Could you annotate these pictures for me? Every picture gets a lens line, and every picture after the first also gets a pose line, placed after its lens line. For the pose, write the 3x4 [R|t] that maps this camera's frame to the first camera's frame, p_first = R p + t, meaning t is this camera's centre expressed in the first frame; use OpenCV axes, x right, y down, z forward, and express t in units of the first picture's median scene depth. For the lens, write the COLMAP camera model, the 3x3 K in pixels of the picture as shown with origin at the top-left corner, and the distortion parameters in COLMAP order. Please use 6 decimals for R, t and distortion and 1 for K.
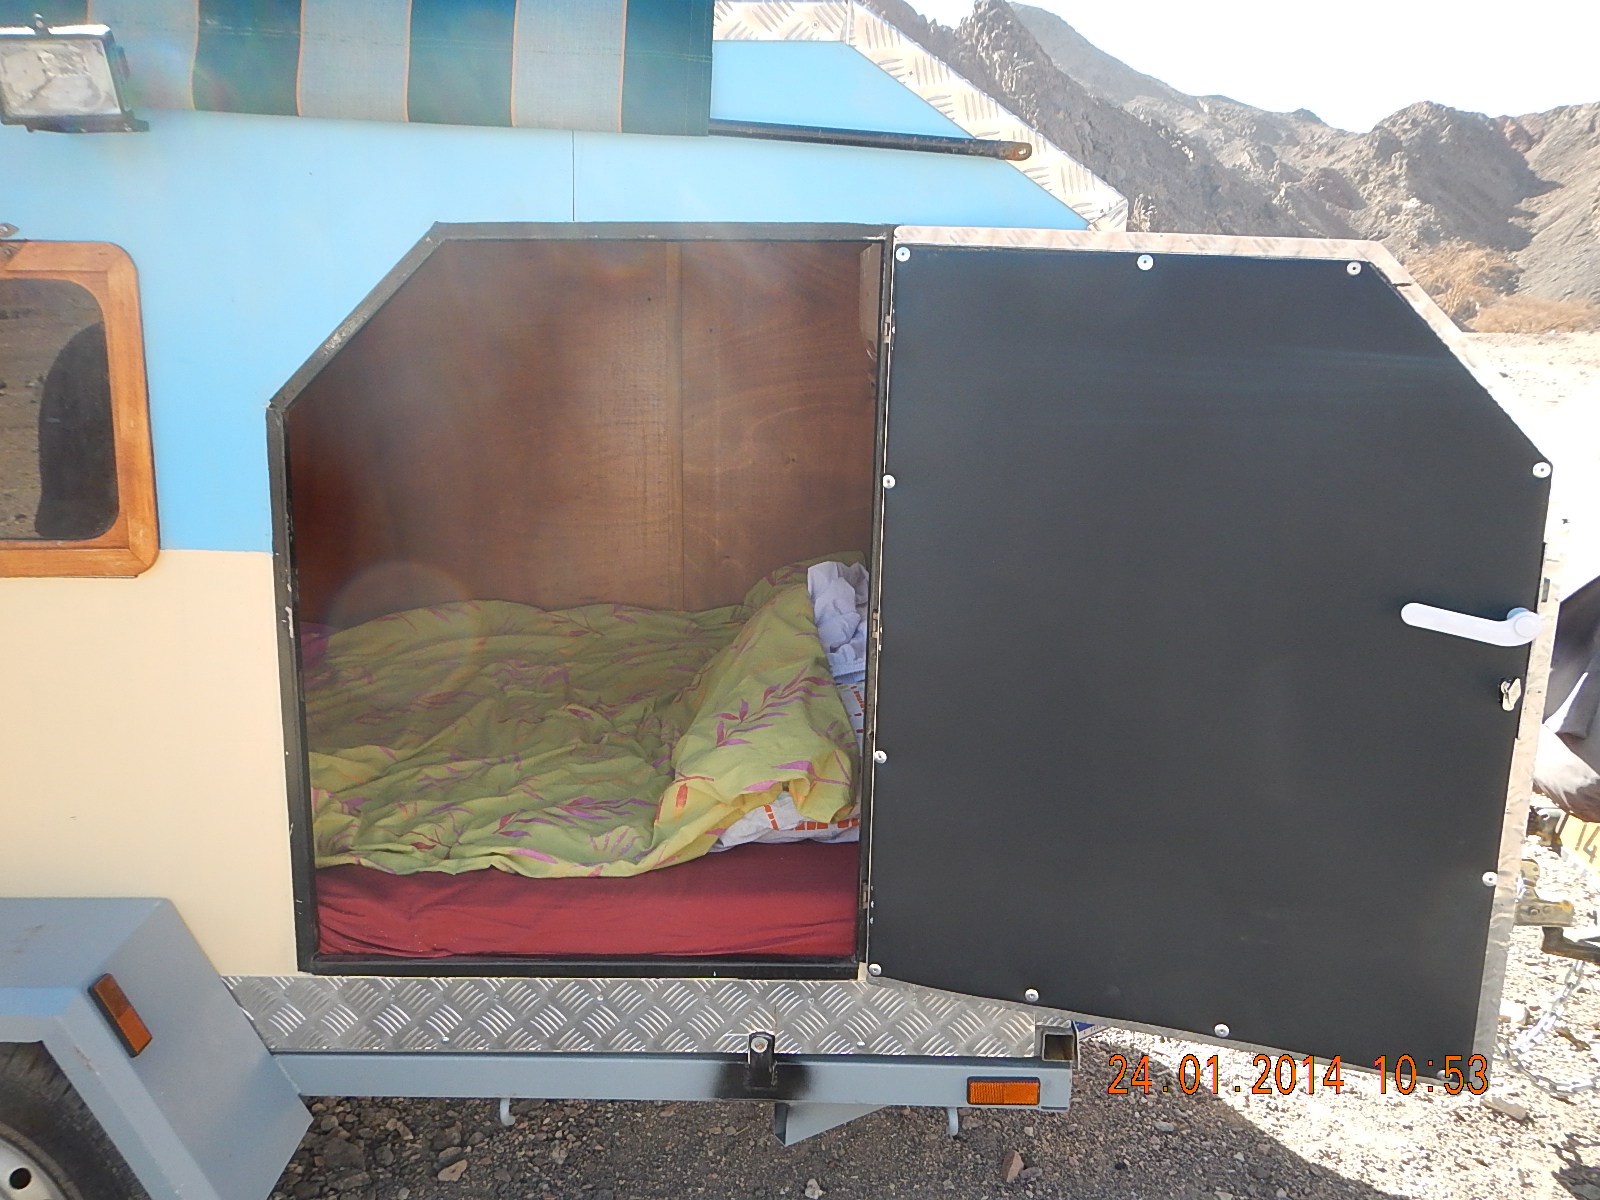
lens RADIAL K [[1338.8, 0, 797.8], [0, 1338.8, 599.1], [0, 0, 1]] dist [0.005824, 0.005845]
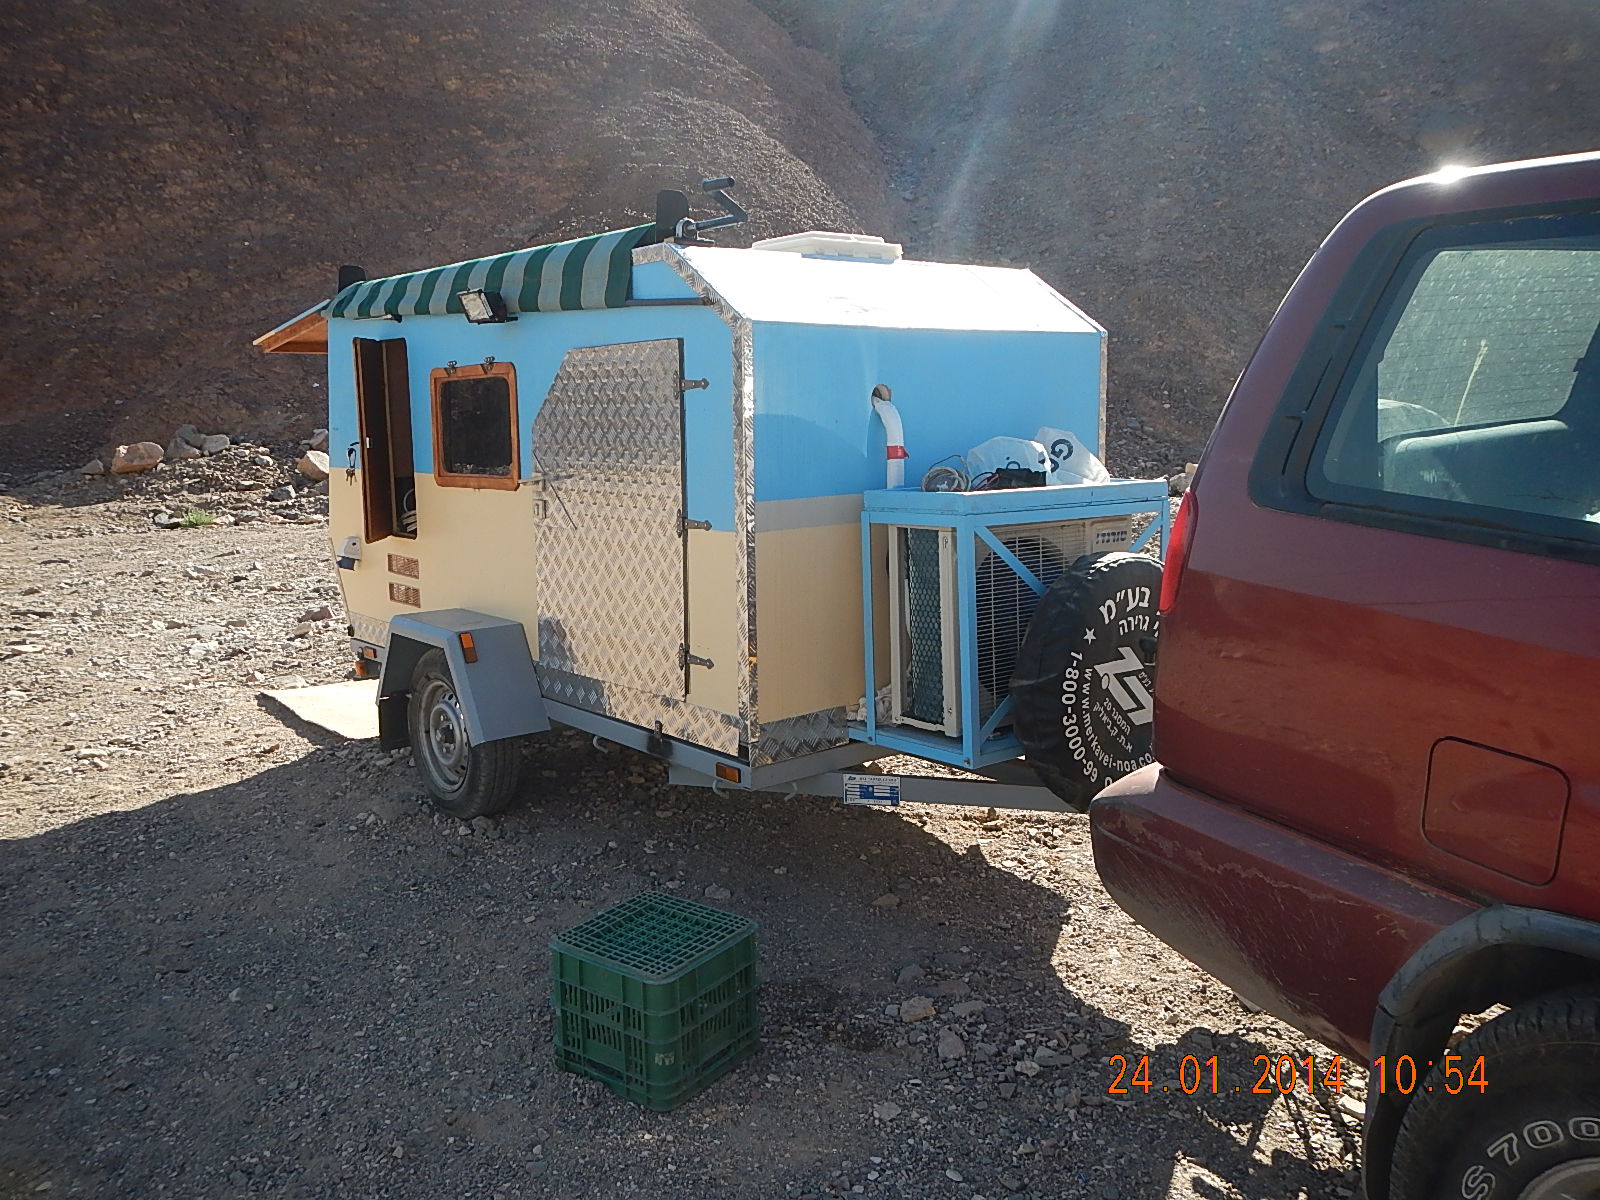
lens RADIAL K [[1338.8, 0, 794.1], [0, 1338.8, 593.8], [0, 0, 1]] dist [0.005824, 0.005845]
pose [[0.639574, 0.082831, -0.764254, 1.632496], [-0.139648, 0.990155, -0.009551, 0.114548], [0.755939, 0.112835, 0.644844, -0.198398]]
